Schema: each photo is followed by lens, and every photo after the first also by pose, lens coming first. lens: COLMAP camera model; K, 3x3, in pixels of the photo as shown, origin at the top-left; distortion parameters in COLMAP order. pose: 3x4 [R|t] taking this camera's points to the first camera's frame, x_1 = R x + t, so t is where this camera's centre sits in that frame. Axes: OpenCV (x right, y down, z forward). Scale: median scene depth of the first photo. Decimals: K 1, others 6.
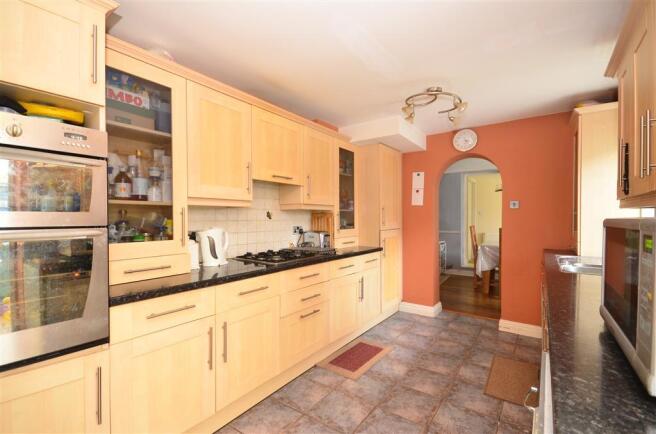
lens RADIAL K [[297.6, 0, 327.2], [0, 297.6, 220.3], [0, 0, 1]] dist [-0.001920, -0.000293]
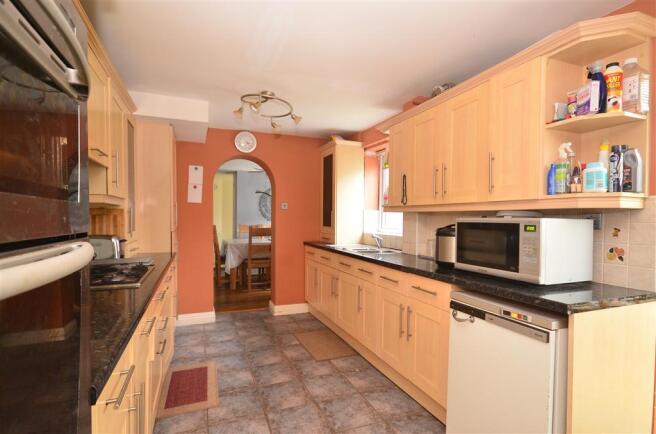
lens RADIAL K [[328.8, 0, 328.6], [0, 328.8, 217.6], [0, 0, 1]] dist [0.005240, 0.000357]
pose [[0.520328, 0.002707, 0.853962, -0.430601], [0.002908, 0.999984, -0.004941, 0.000861], [-0.853962, 0.005054, 0.520312, 0.182164]]
